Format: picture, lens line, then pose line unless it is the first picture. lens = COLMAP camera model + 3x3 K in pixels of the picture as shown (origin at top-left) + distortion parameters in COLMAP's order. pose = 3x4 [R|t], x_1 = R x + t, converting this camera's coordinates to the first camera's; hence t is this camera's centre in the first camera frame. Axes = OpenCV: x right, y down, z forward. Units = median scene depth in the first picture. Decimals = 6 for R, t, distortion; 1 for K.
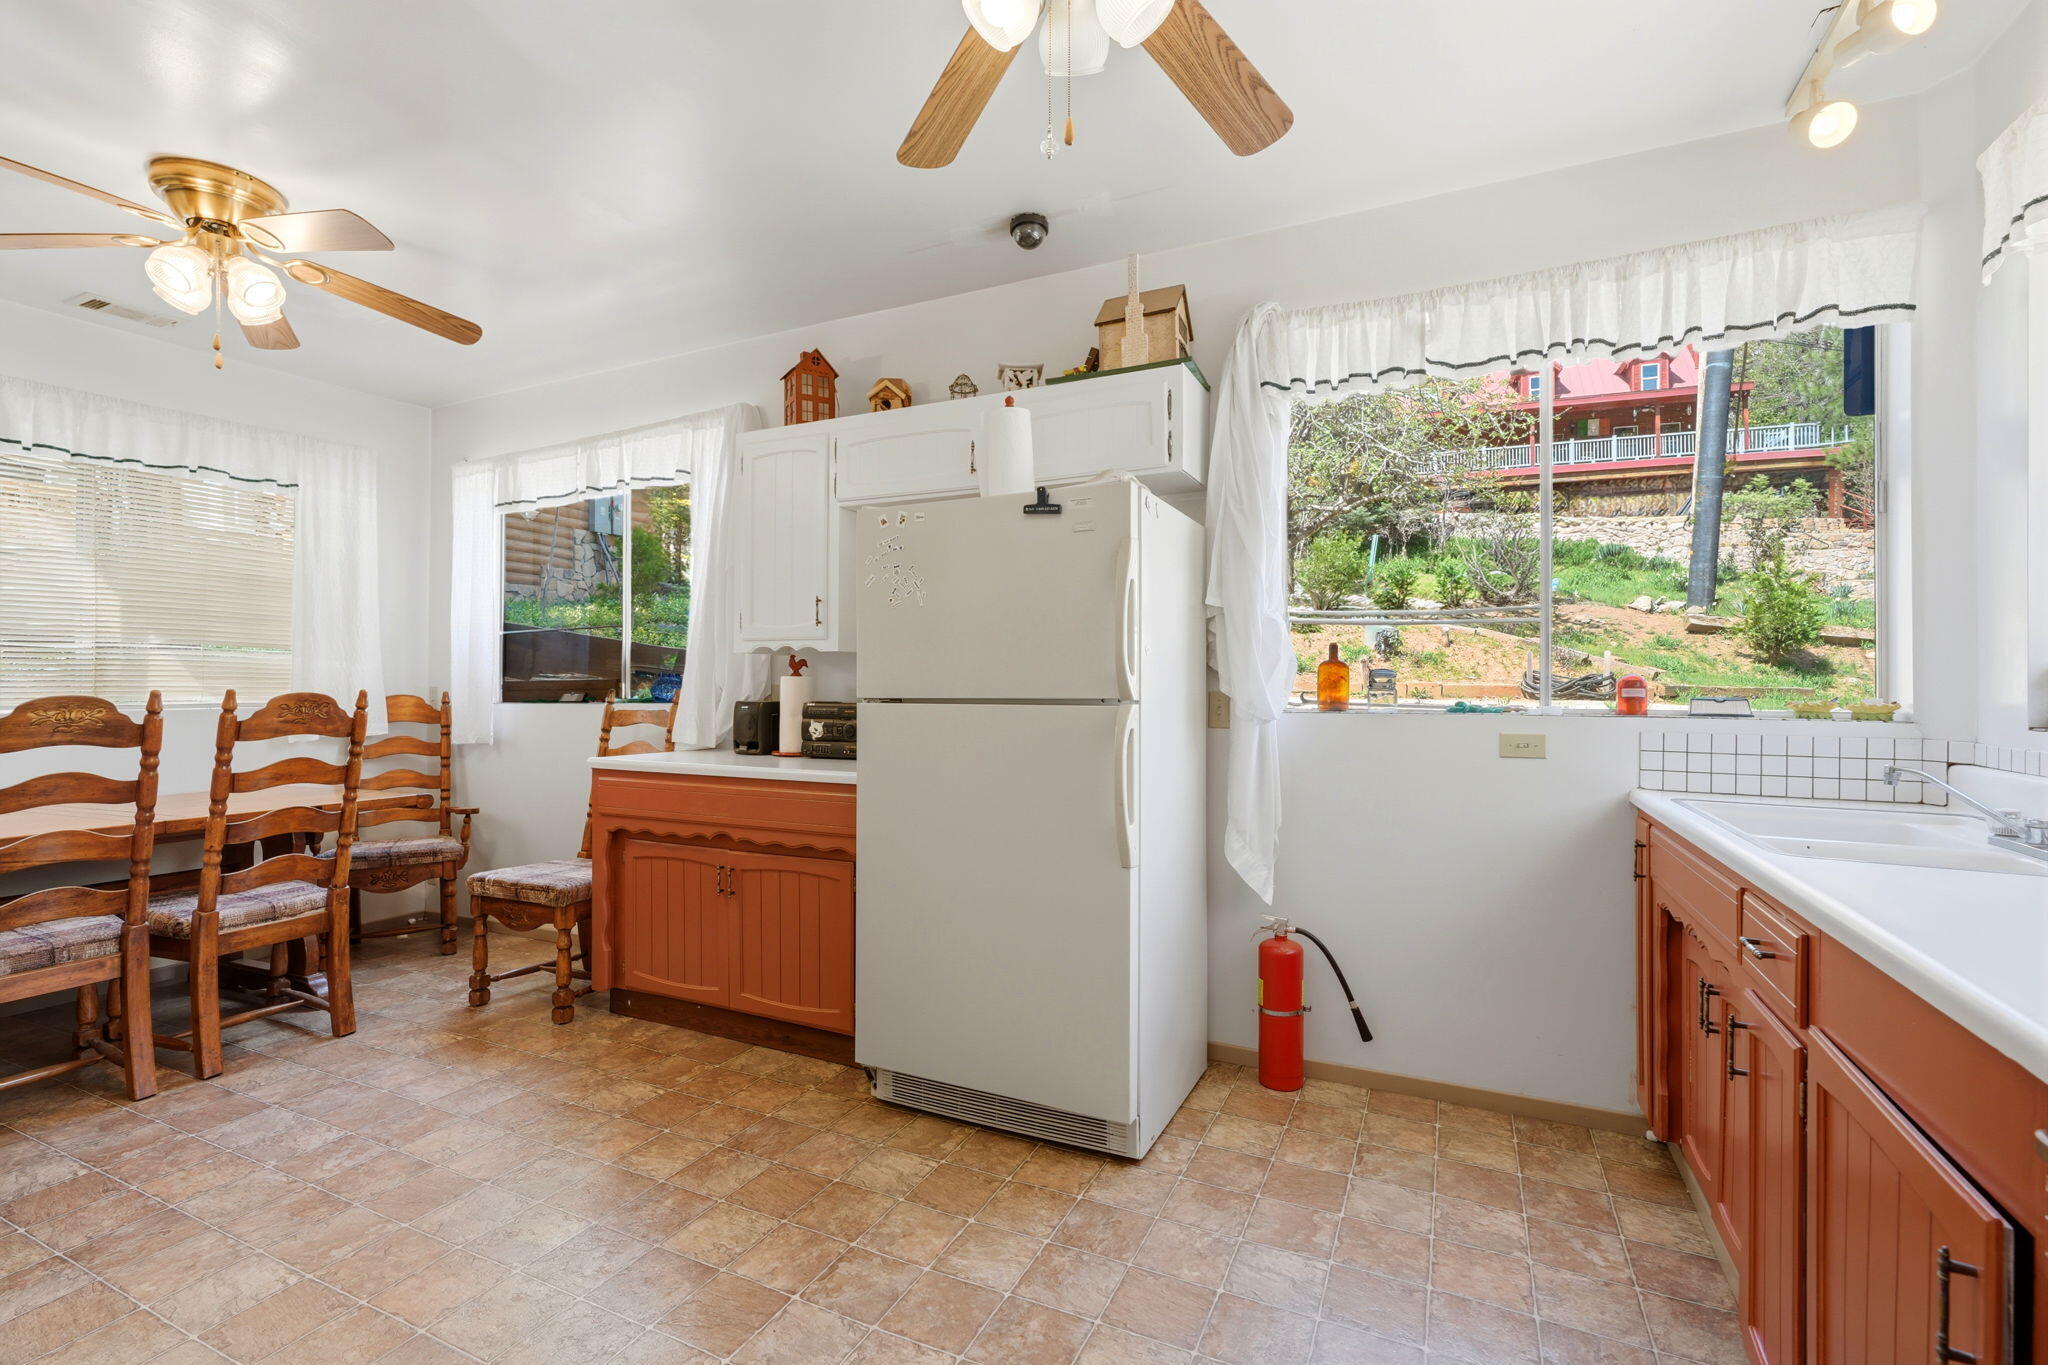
lens RADIAL K [[912.3, 0, 1025.5], [0, 912.3, 677.9], [0, 0, 1]] dist [-0.000048, -0.000194]
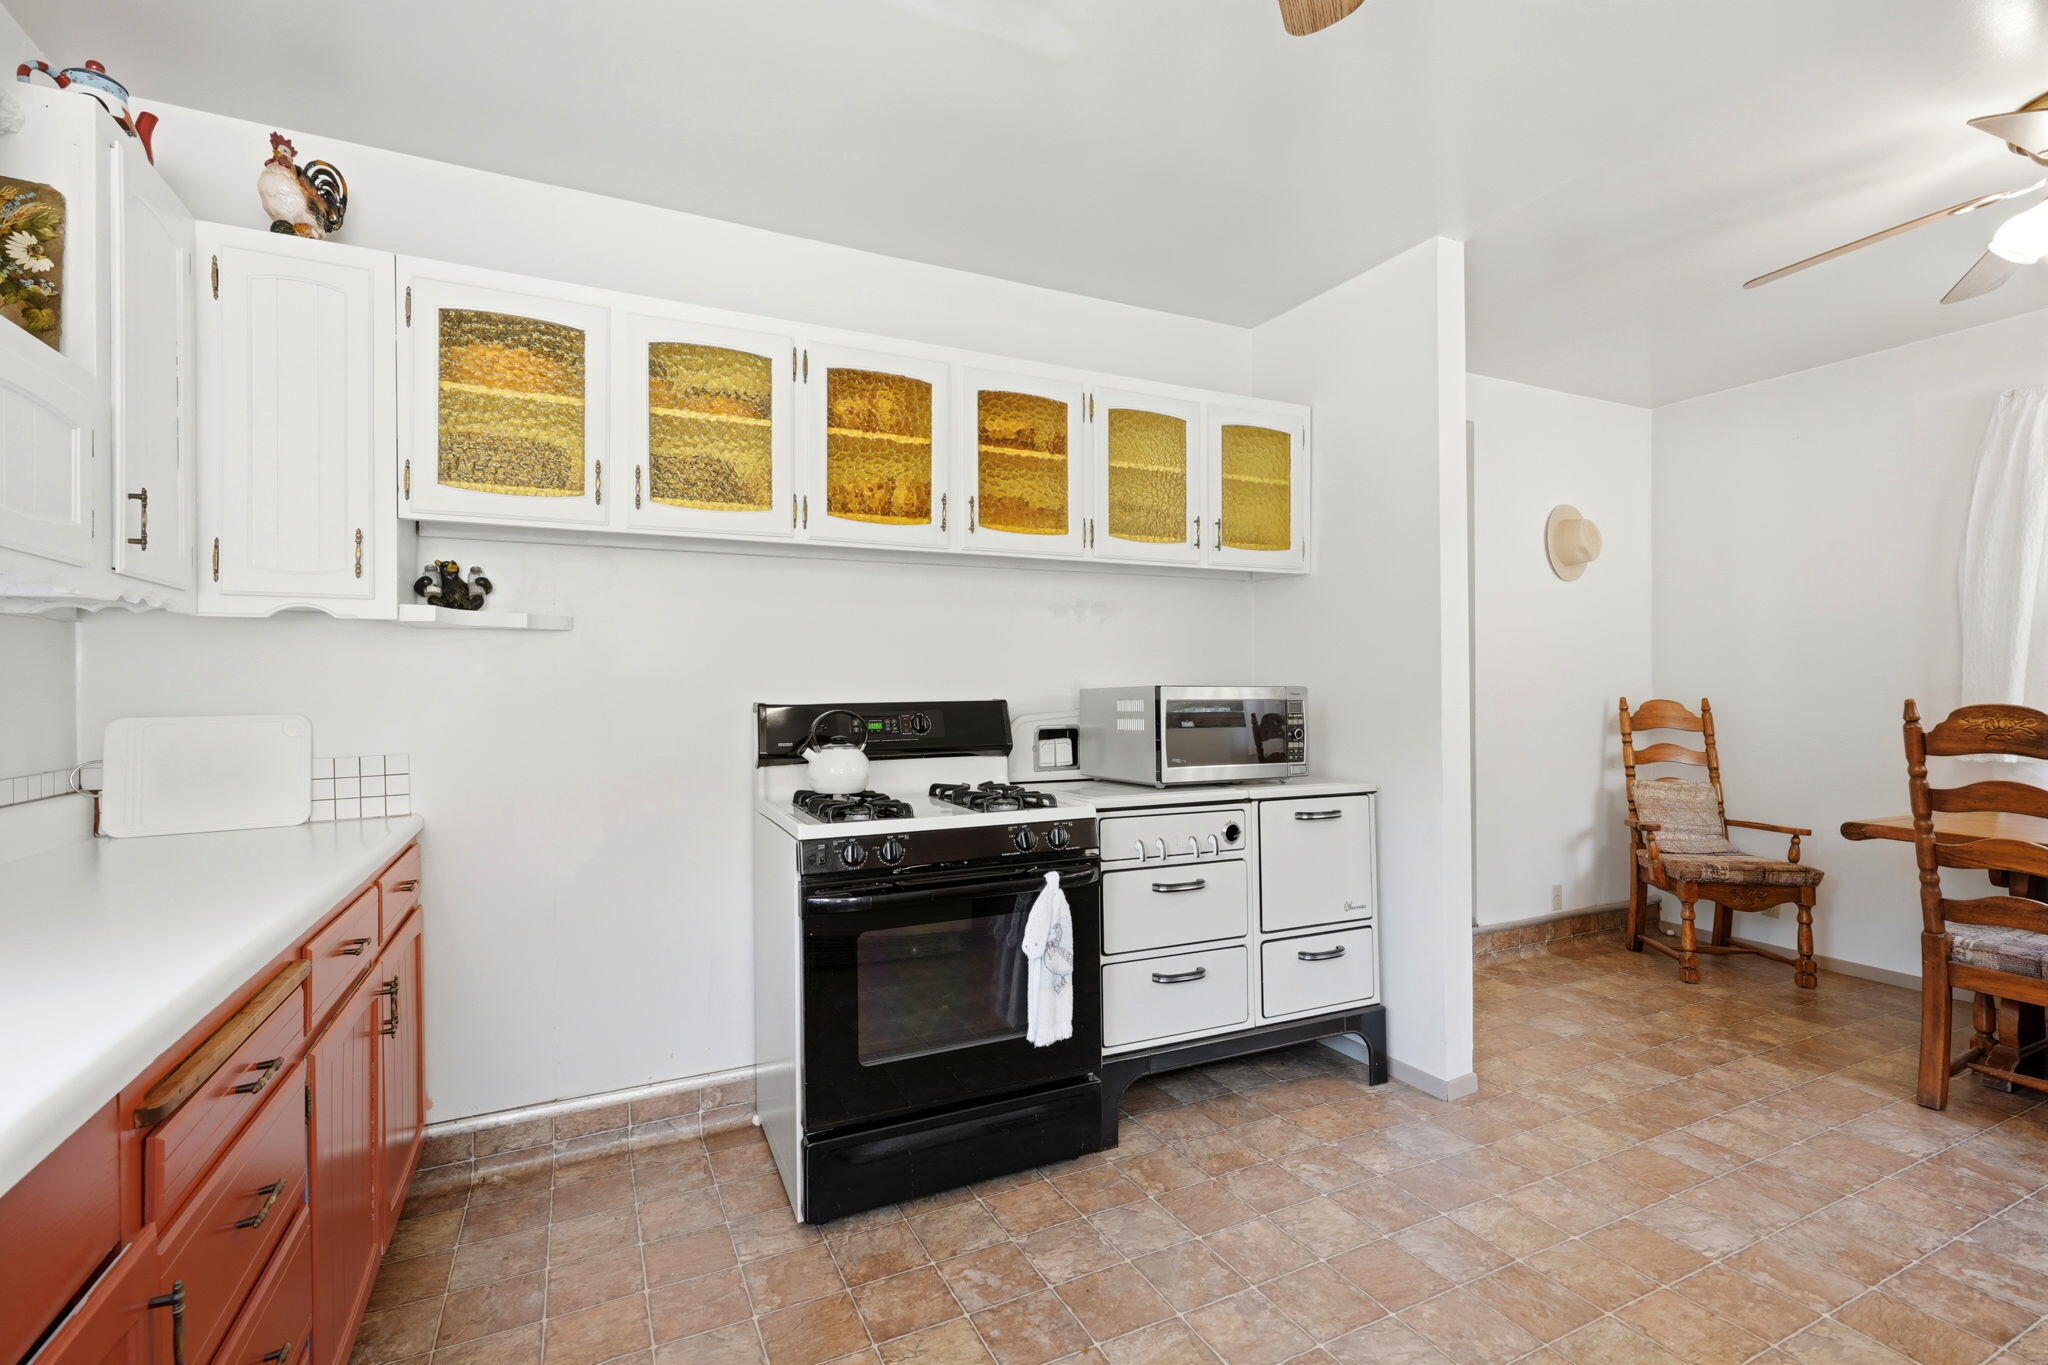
lens RADIAL K [[912.3, 0, 1029.7], [0, 912.3, 682.2], [0, 0, 1]] dist [-0.000048, -0.000194]
pose [[-0.622088, -0.001308, -0.782946, 0.333468], [0.008205, 0.999933, -0.008190, -0.004345], [0.782904, -0.011519, -0.622036, 0.668481]]
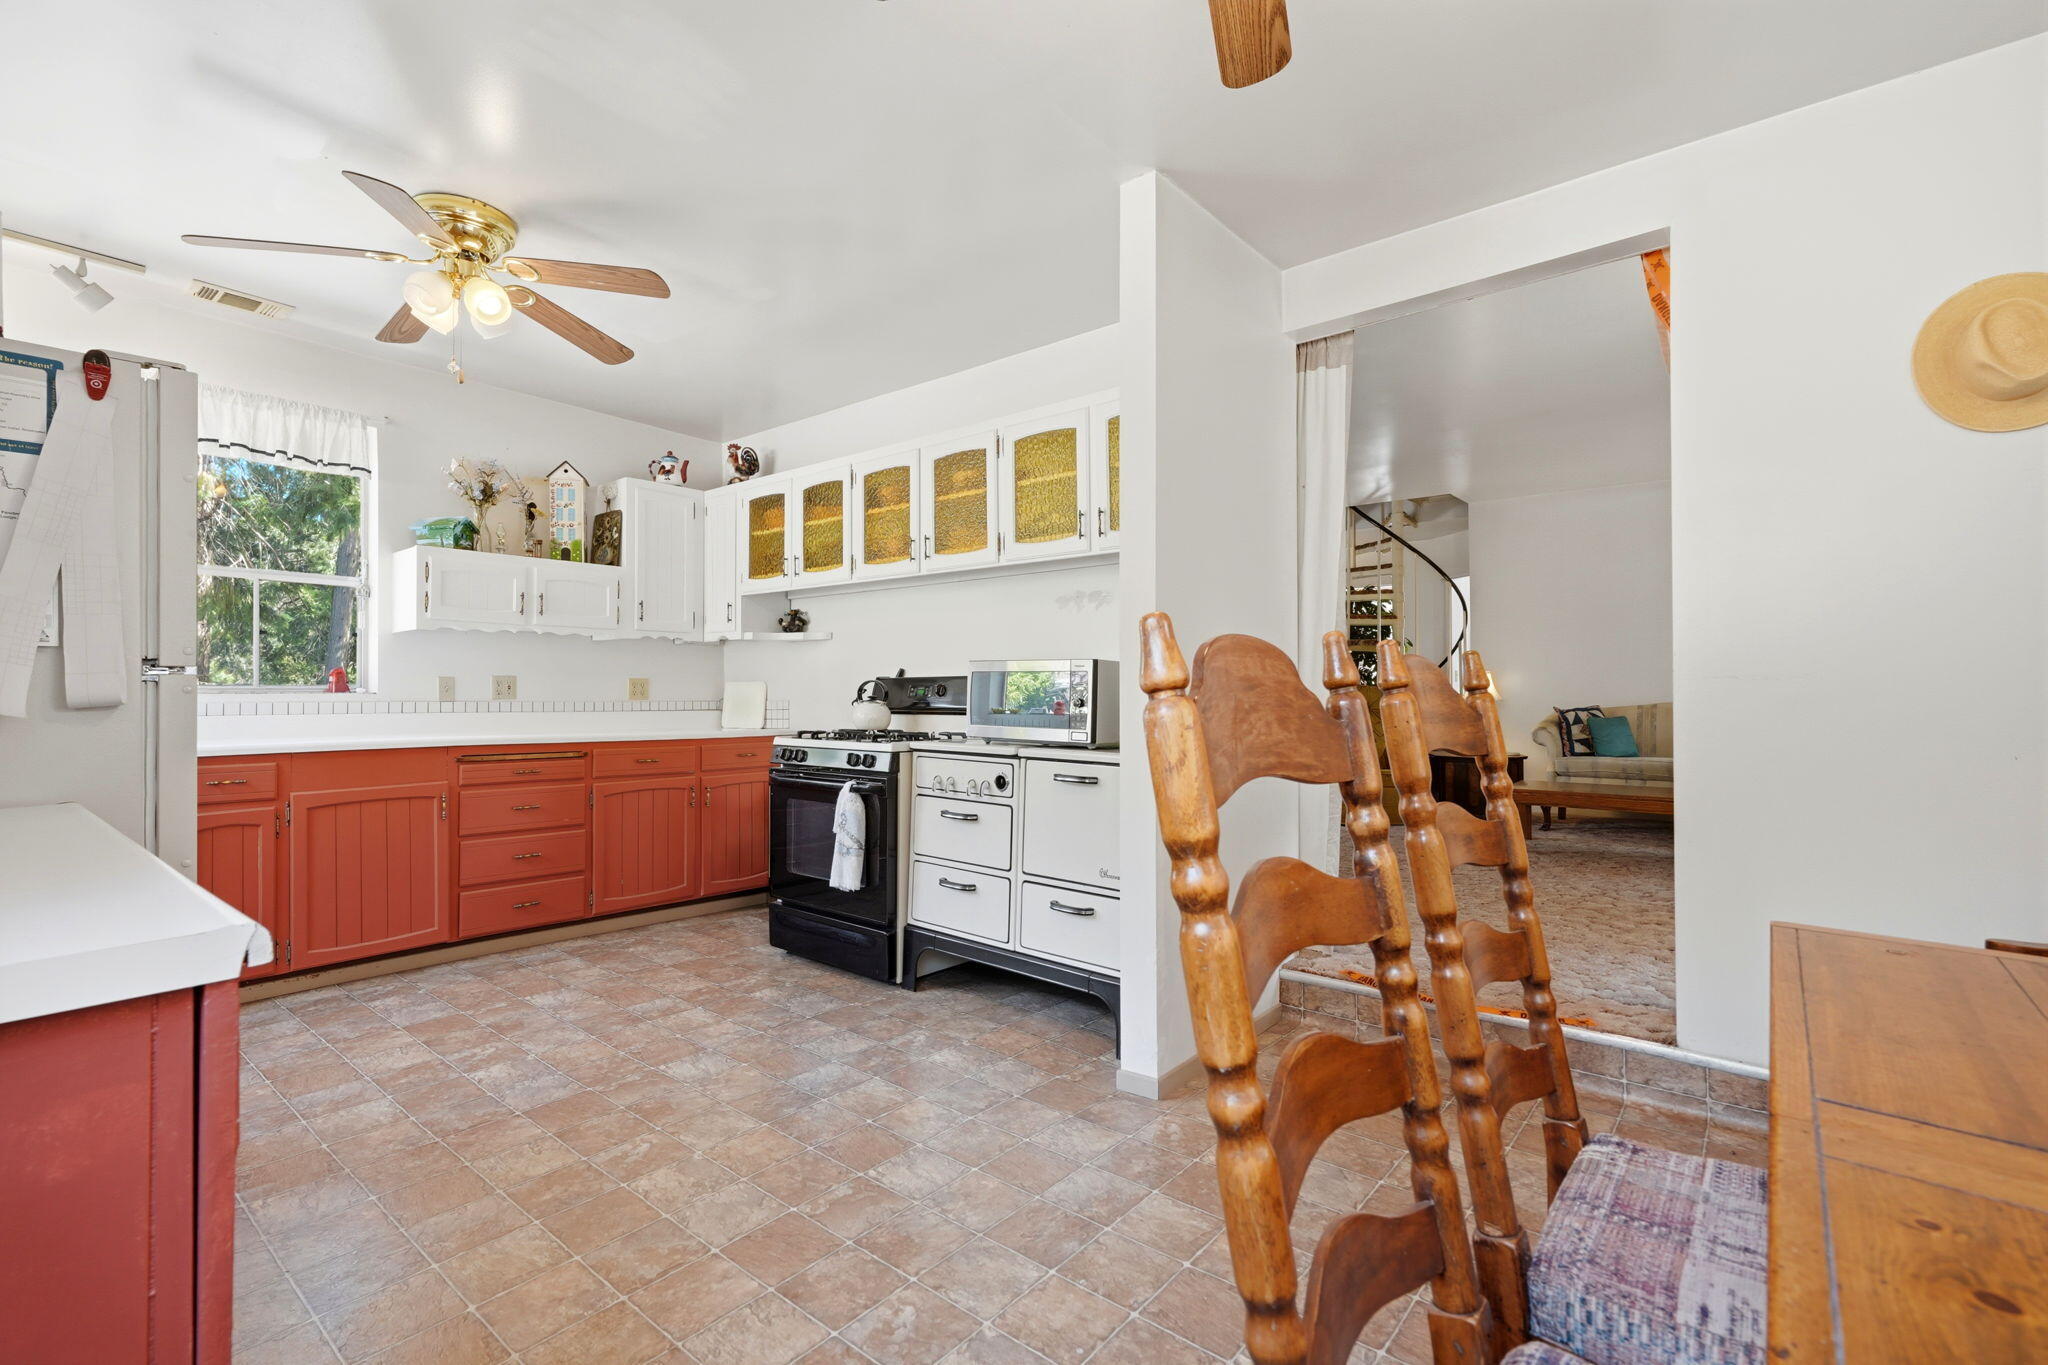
lens RADIAL K [[912.3, 0, 1019.8], [0, 912.3, 679.1], [0, 0, 1]] dist [-0.000048, -0.000194]
pose [[-0.970701, 0.000813, 0.240289, -0.802868], [-0.003045, 0.999872, -0.015683, 0.034021], [-0.240271, -0.015955, -0.970575, 1.324095]]
